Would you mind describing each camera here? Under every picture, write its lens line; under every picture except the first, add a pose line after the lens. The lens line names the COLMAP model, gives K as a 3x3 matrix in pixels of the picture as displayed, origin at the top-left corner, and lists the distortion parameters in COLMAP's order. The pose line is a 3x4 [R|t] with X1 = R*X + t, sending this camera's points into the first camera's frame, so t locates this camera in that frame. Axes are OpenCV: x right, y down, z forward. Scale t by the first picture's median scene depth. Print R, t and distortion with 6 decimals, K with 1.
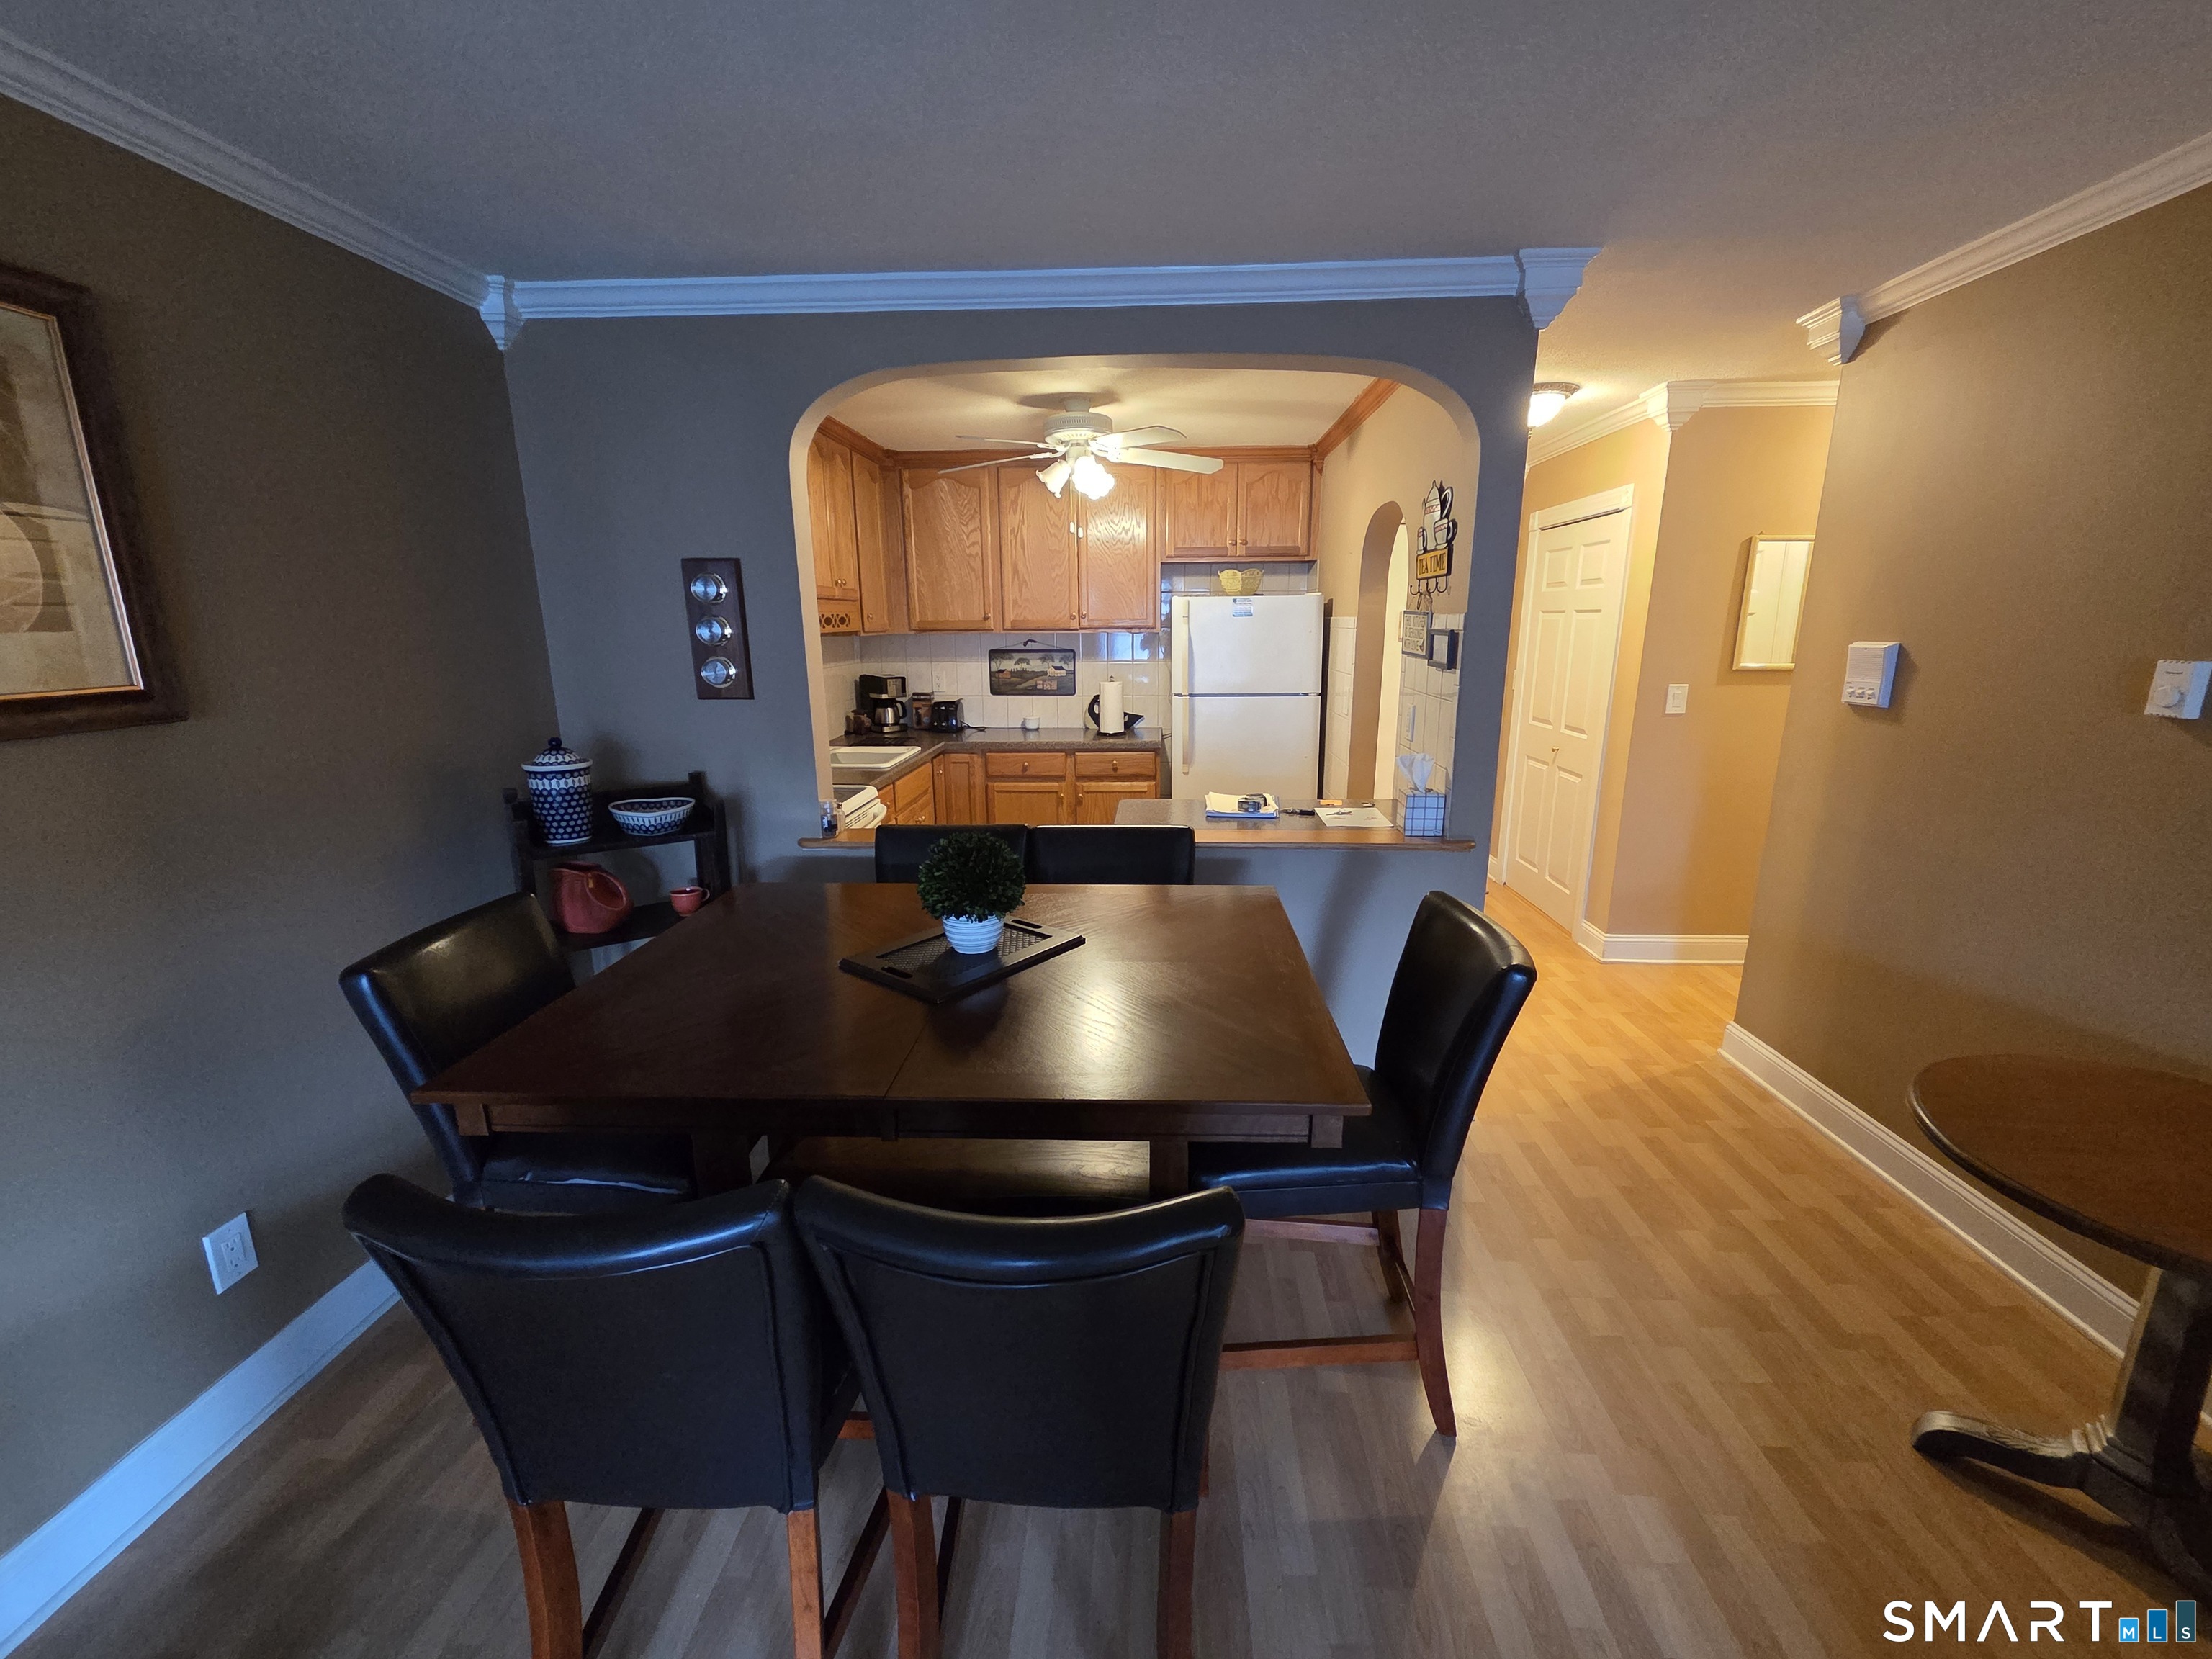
lens RADIAL K [[906.6, 0, 1108.9], [0, 906.6, 825.3], [0, 0, 1]] dist [0.001316, 0.000226]
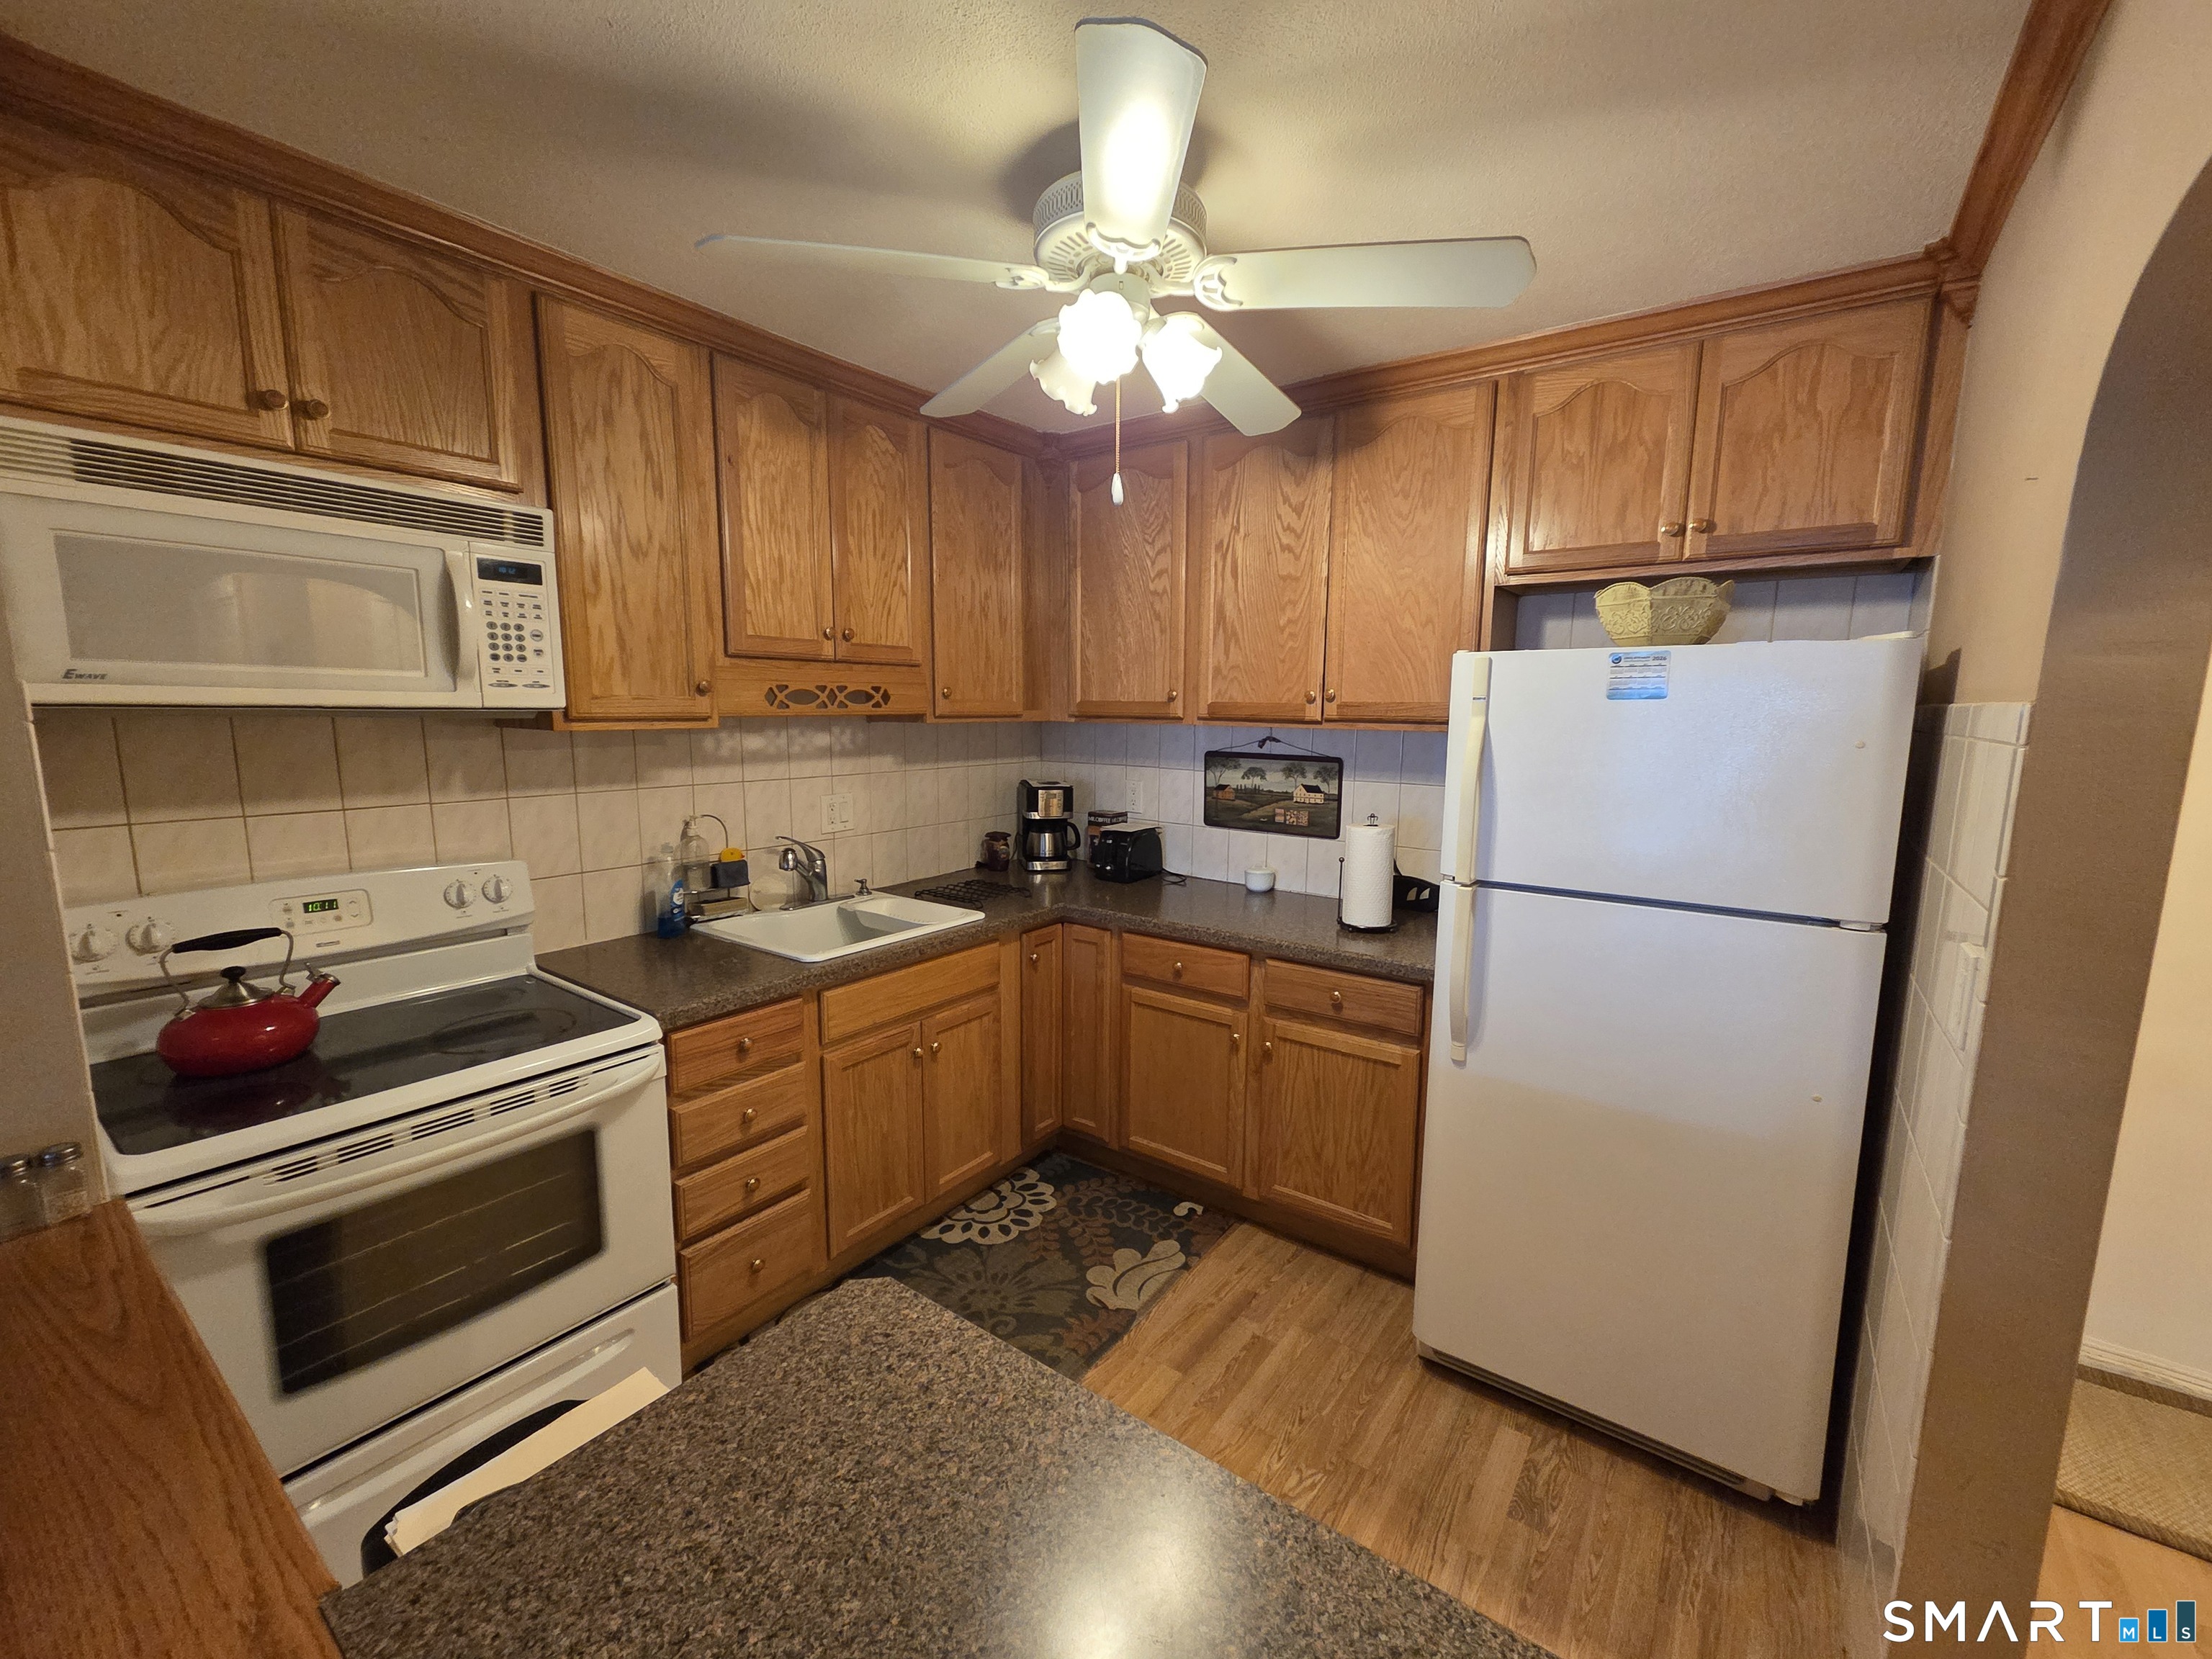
lens RADIAL K [[906.6, 0, 1106.0], [0, 906.6, 833.1], [0, 0, 1]] dist [0.001316, 0.000226]
pose [[0.837082, 0.091863, -0.539309, 0.150938], [-0.136600, 0.989673, -0.043445, -0.112122], [0.529749, 0.110036, 0.840986, 0.498975]]
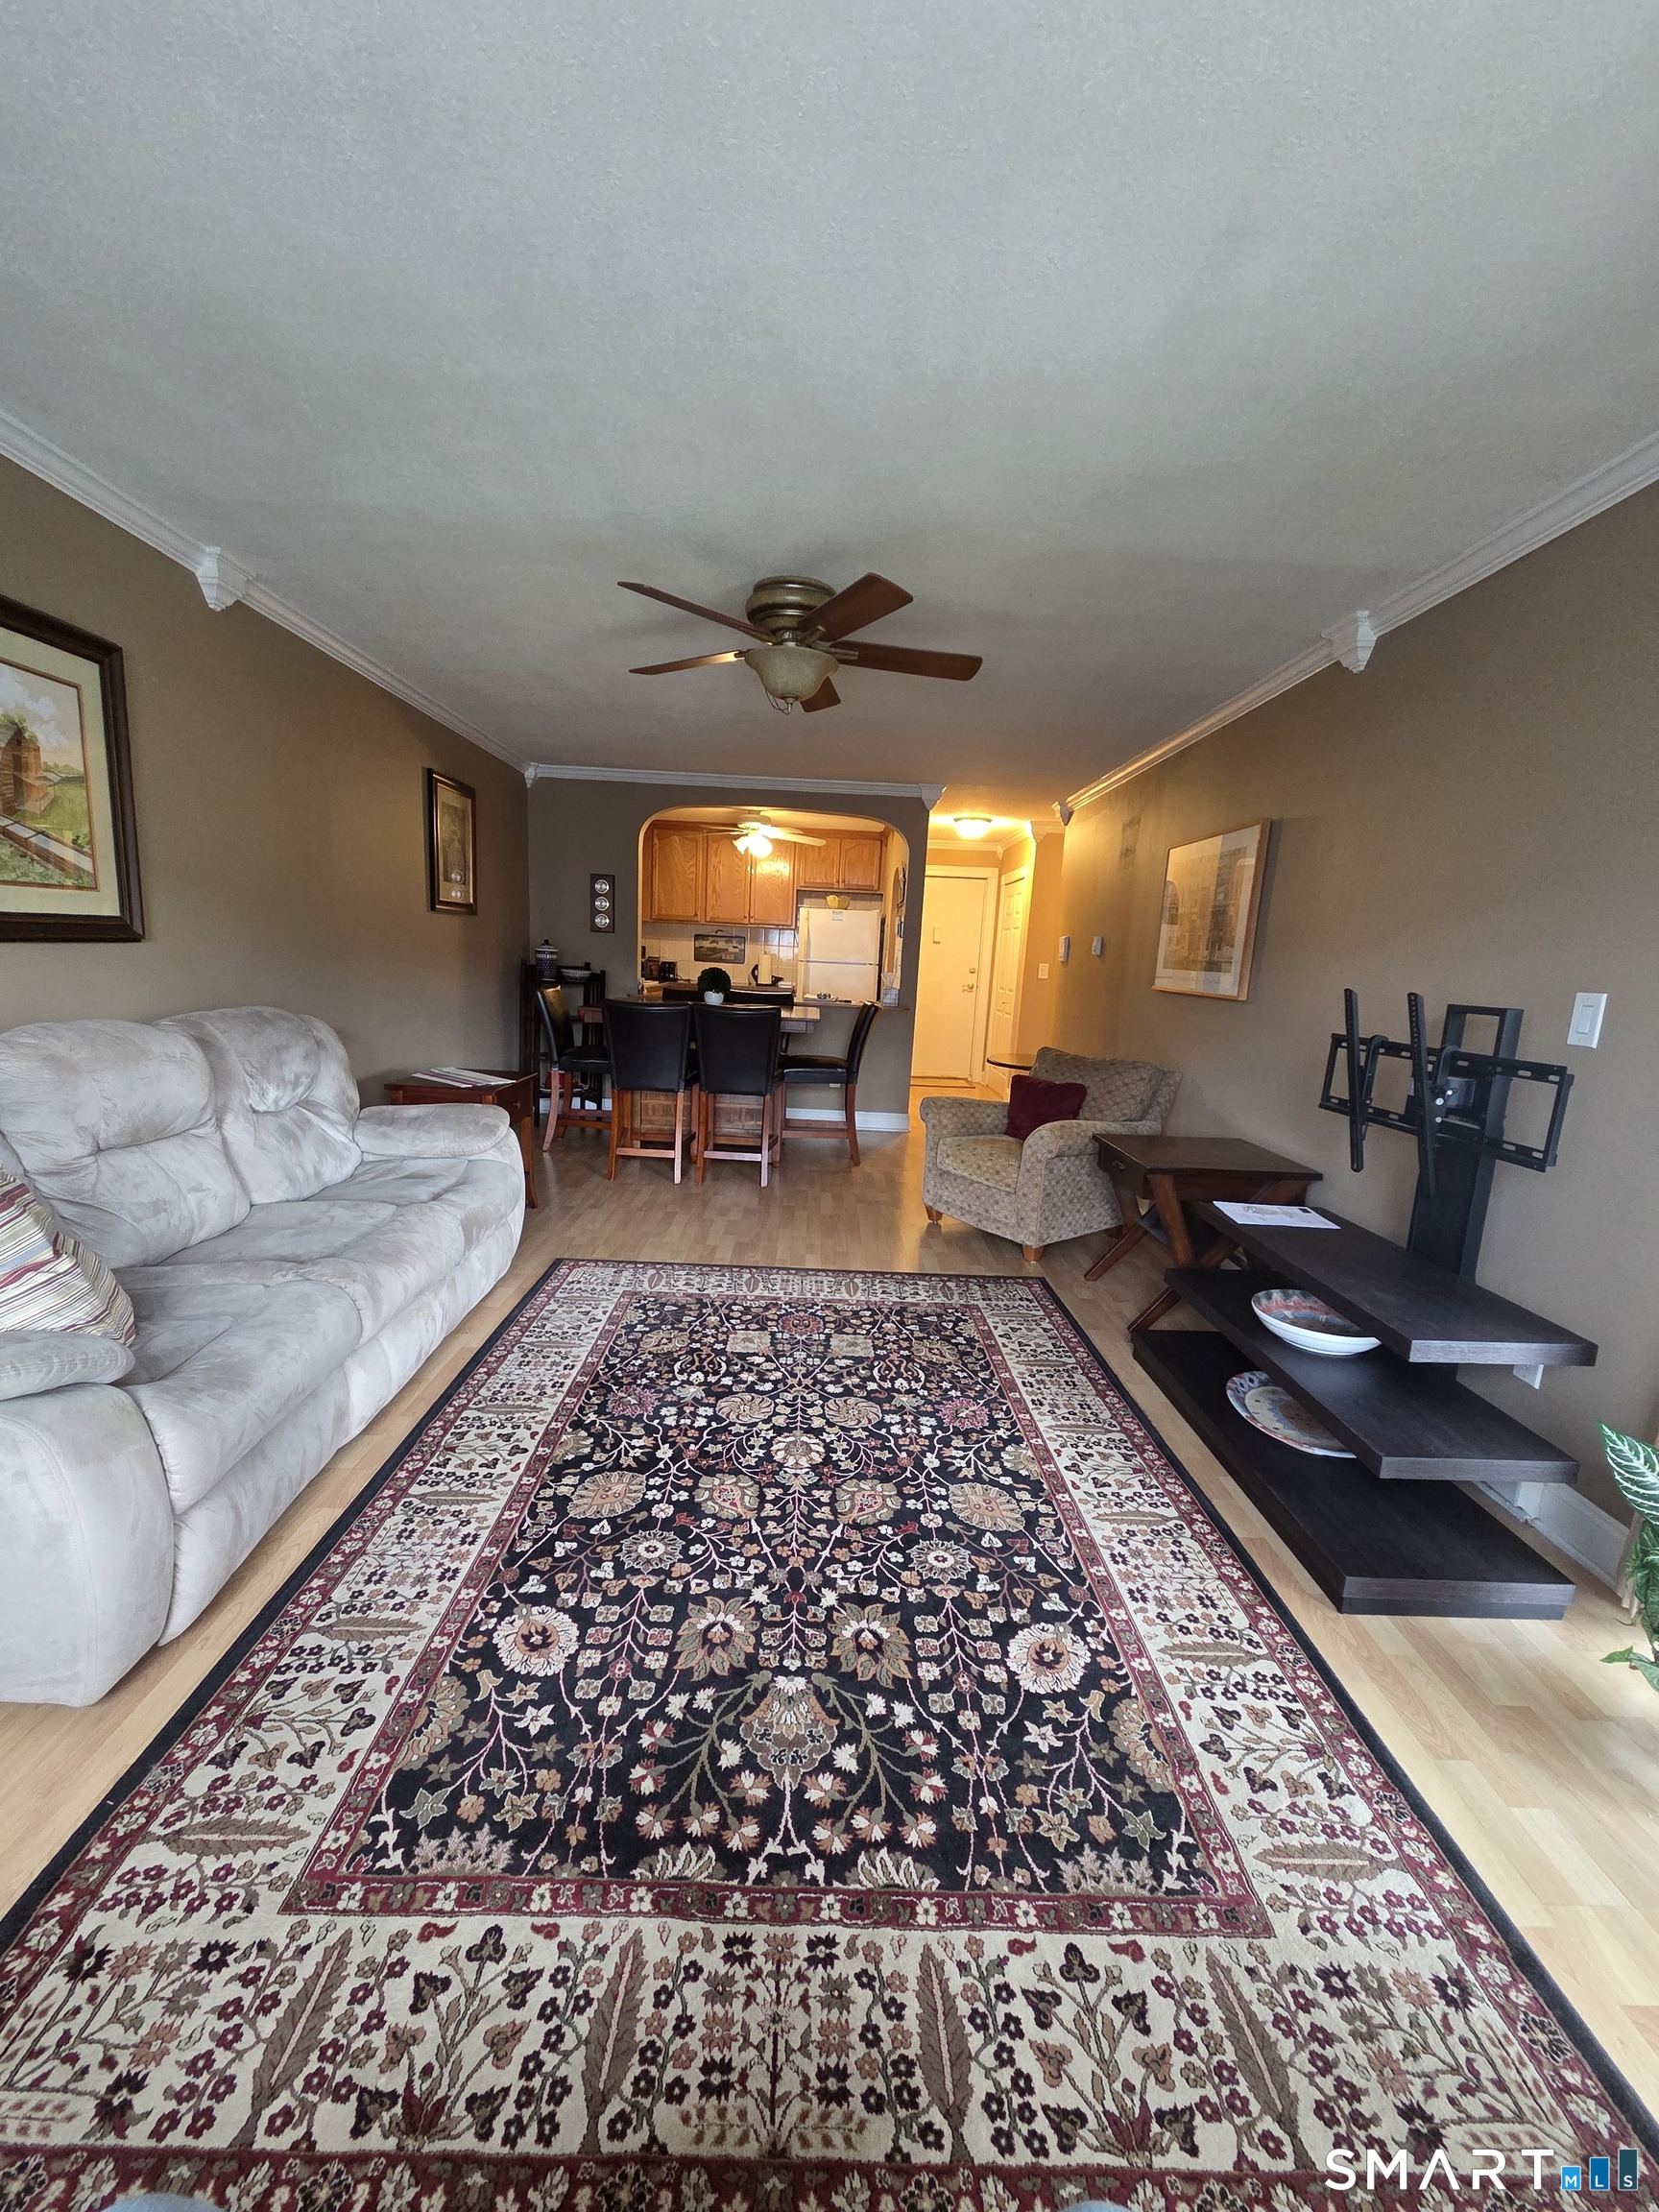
lens RADIAL K [[906.6, 0, 825.3], [0, 906.6, 1114.8], [0, 0, 1]] dist [0.001316, 0.000226]
pose [[0.996670, 0.044242, 0.068494, 0.011498], [-0.041238, 0.998150, -0.044671, 0.224286], [-0.070344, 0.041697, 0.996651, -0.744546]]
